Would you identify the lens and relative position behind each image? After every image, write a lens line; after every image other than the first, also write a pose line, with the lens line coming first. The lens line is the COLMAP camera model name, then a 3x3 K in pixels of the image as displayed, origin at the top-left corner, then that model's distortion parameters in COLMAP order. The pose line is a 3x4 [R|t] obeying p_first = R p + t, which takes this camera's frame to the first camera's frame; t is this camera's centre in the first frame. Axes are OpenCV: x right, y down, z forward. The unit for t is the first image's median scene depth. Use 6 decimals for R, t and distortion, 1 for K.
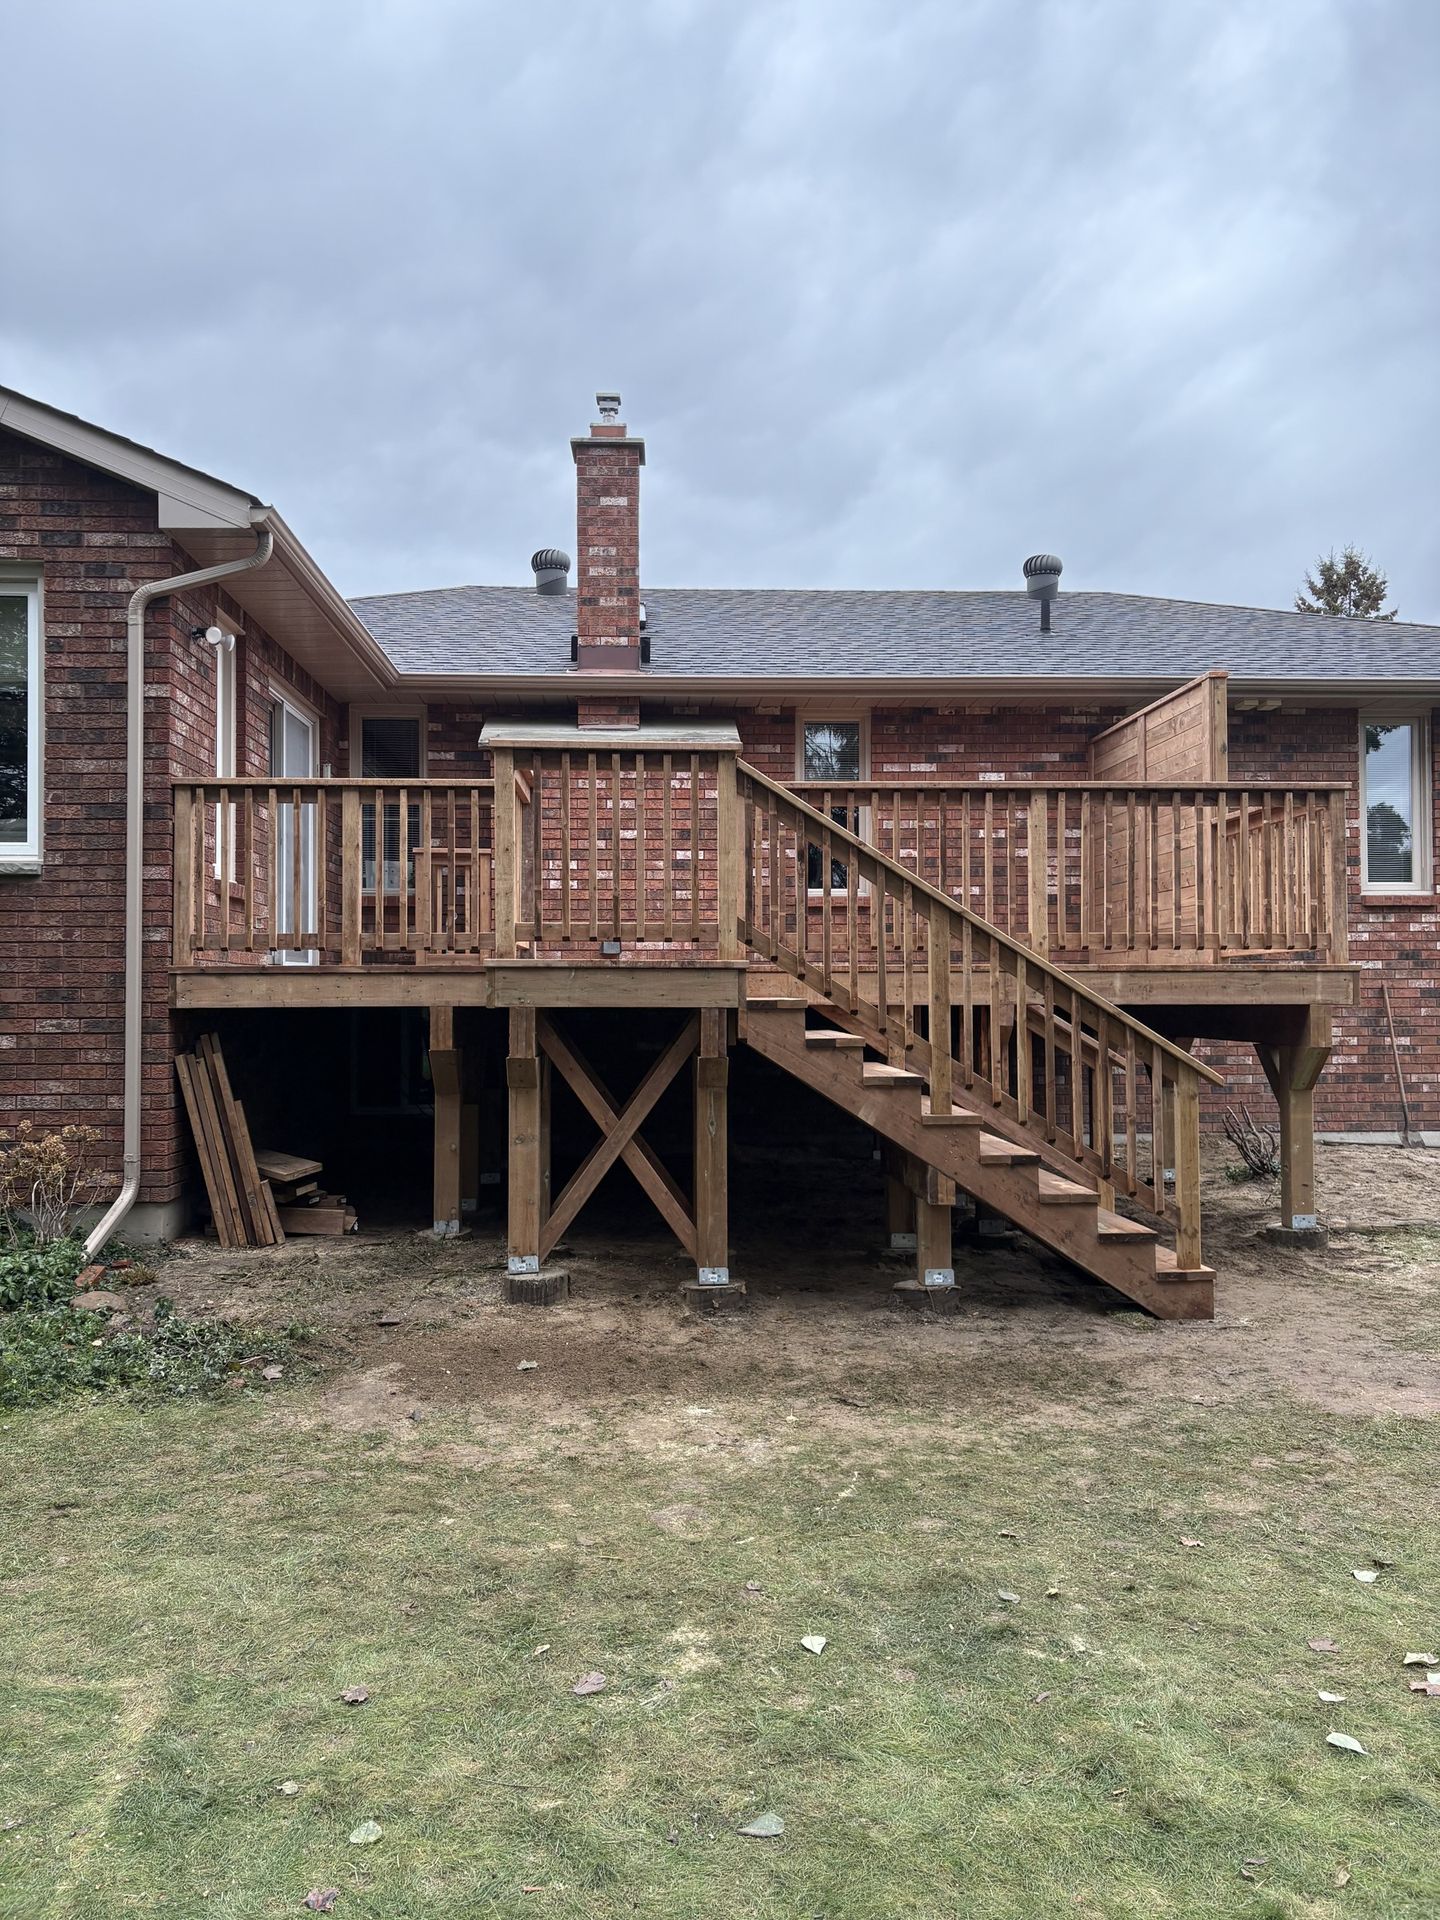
lens RADIAL K [[1452.2, 0, 720.0], [0, 1452.2, 960.0], [0, 0, 1]] dist [0.056368, -0.066051]
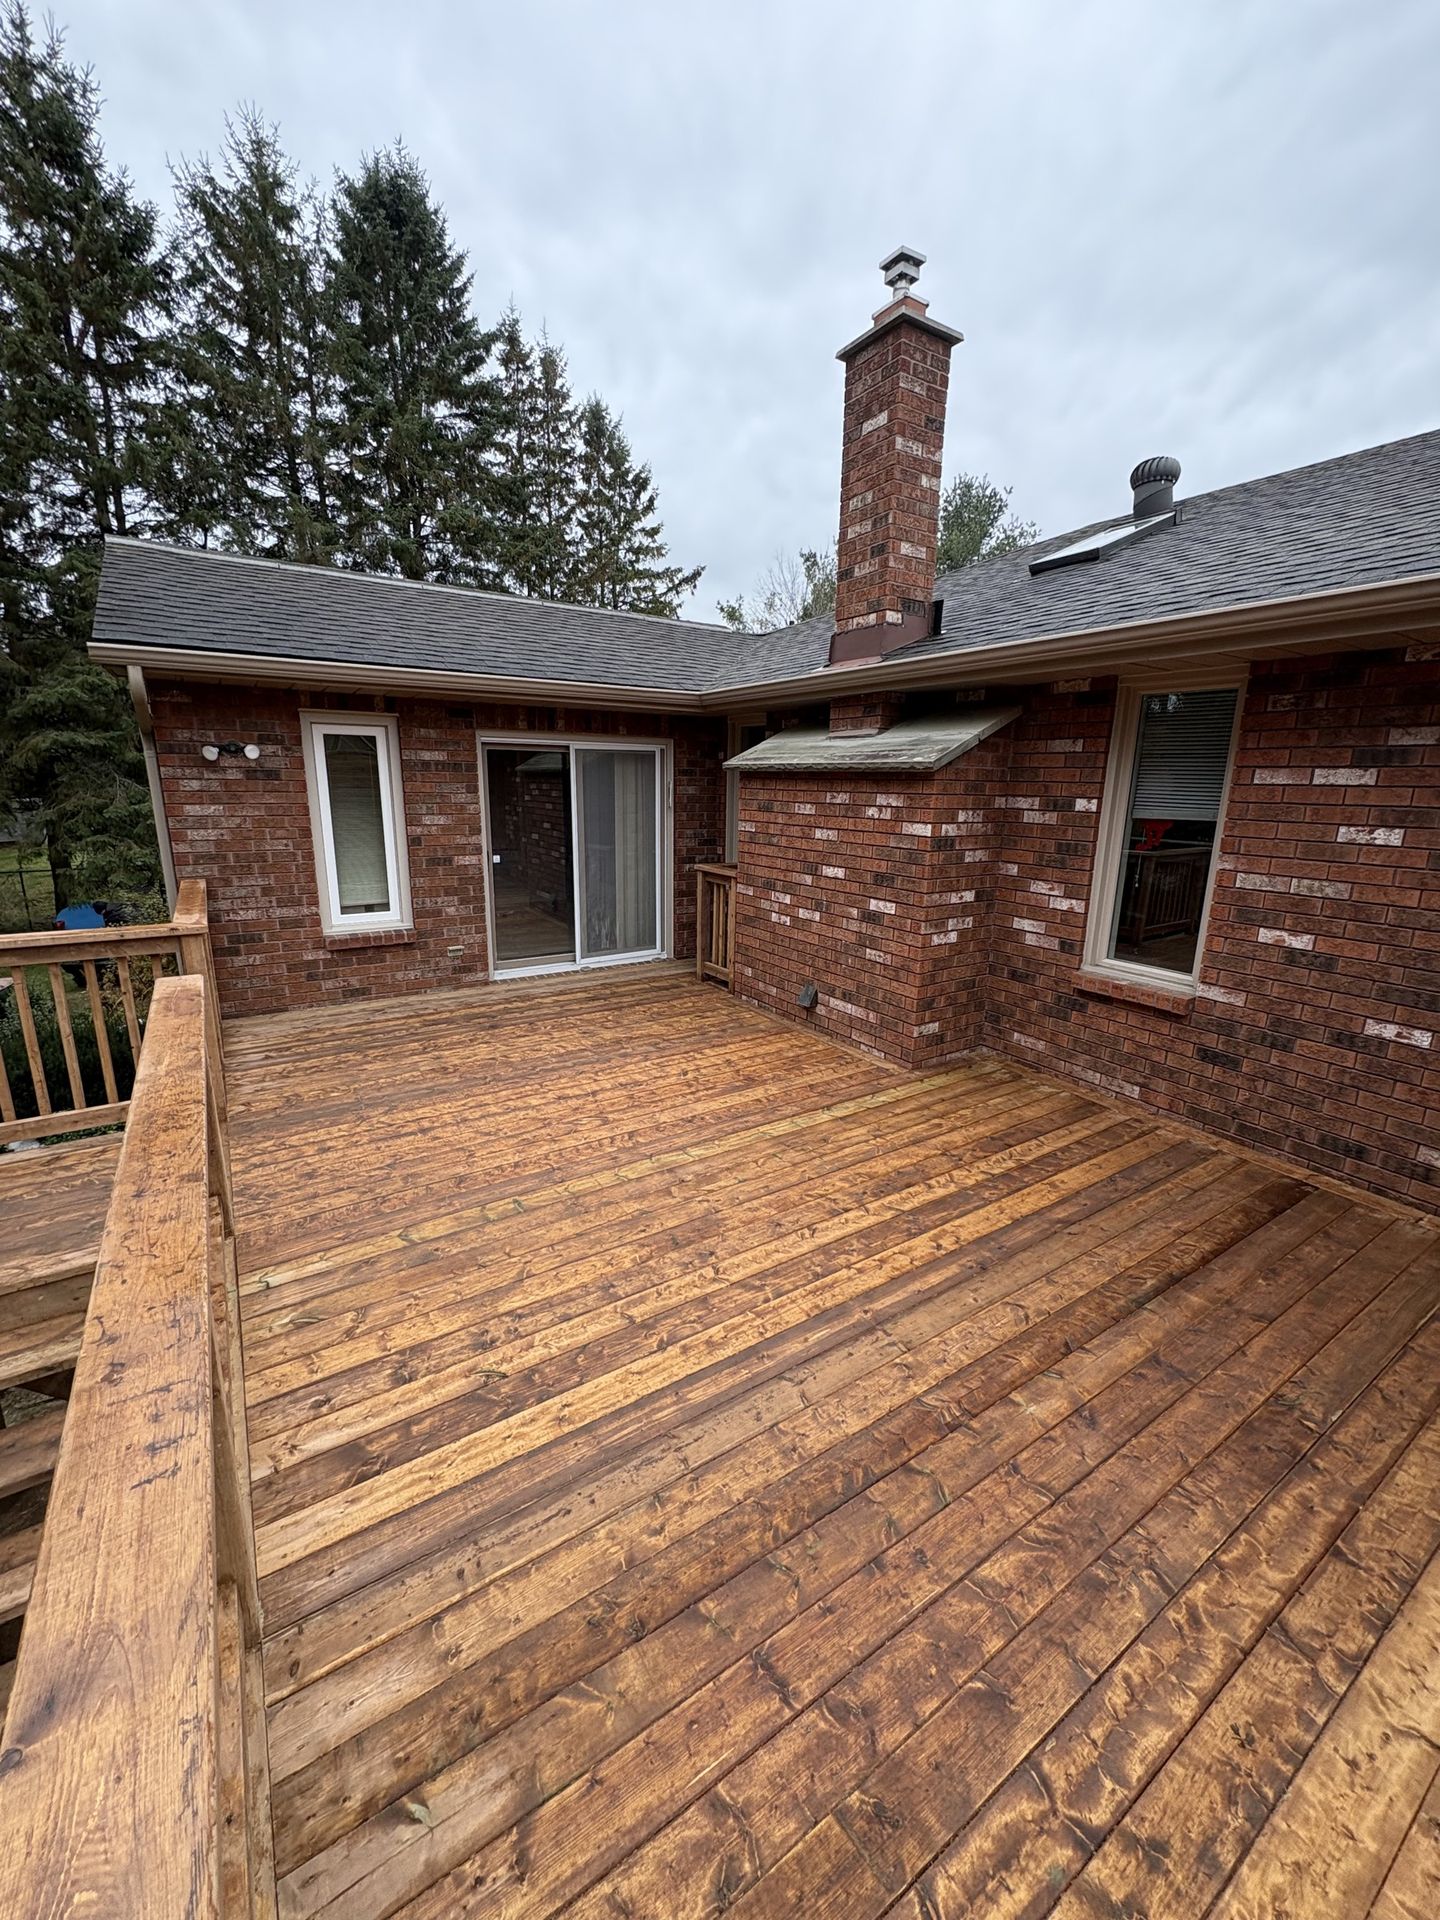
lens RADIAL K [[768.0, 0, 722.1], [0, 768.0, 954.8], [0, 0, 1]] dist [-0.000783, -0.000151]
pose [[0.496230, 0.209363, -0.842569, 0.440556], [0.004596, 0.969841, 0.243695, -0.225691], [0.868179, -0.124802, 0.480302, 1.104022]]
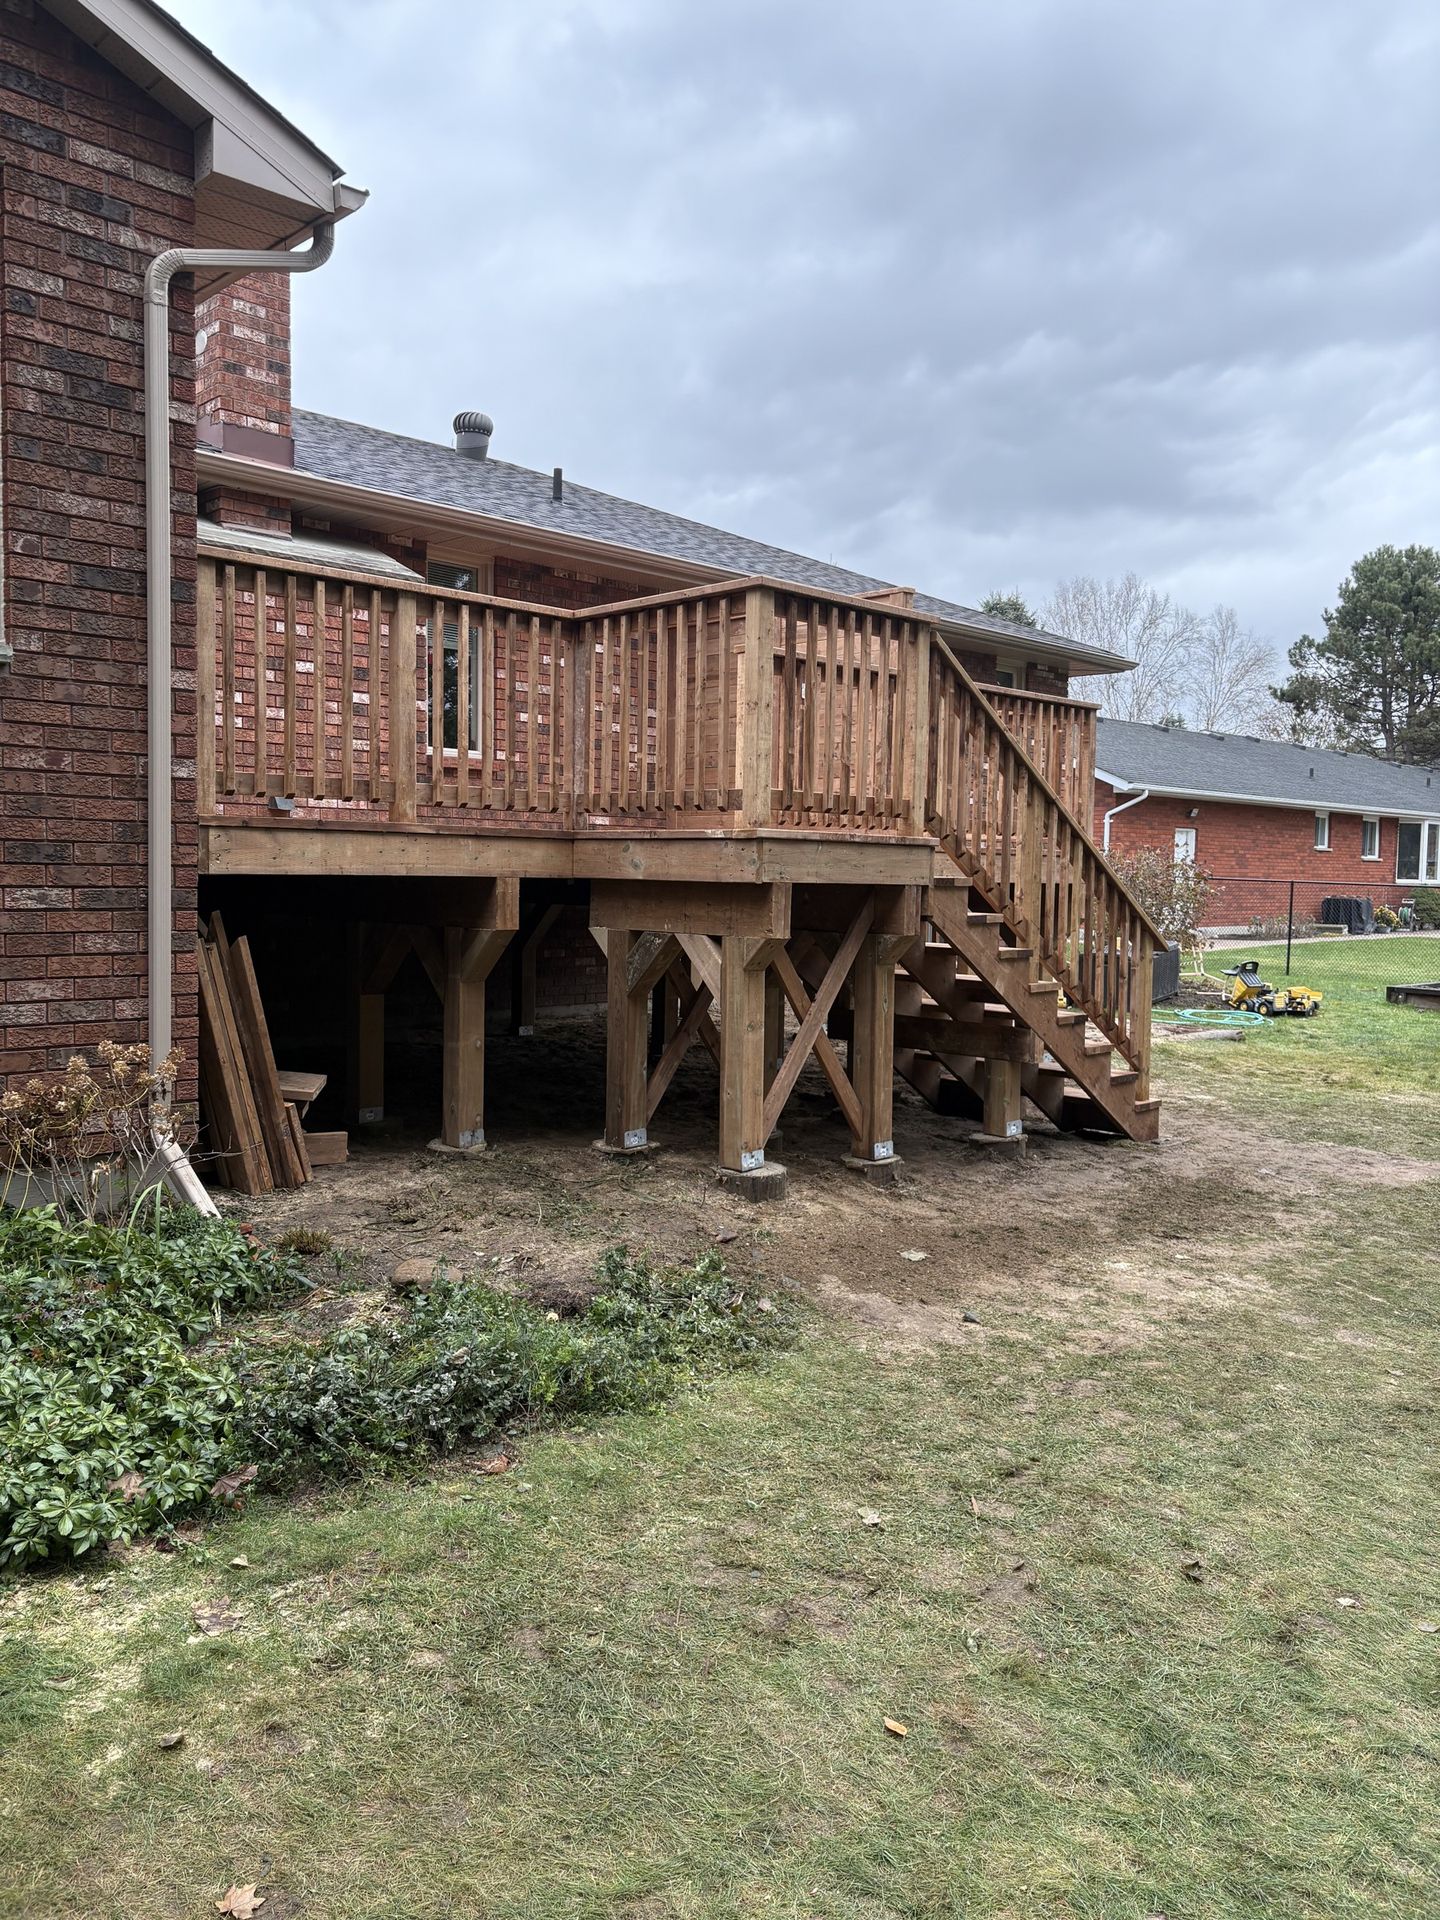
lens RADIAL K [[1420.8, 0, 781.0], [0, 1420.8, 960.1], [0, 0, 1]] dist [0.005421, -0.002629]
pose [[0.736407, -0.025936, 0.676041, -0.635907], [-0.038769, 0.996005, 0.080442, 0.007942], [-0.675427, -0.085448, 0.732460, 0.298027]]
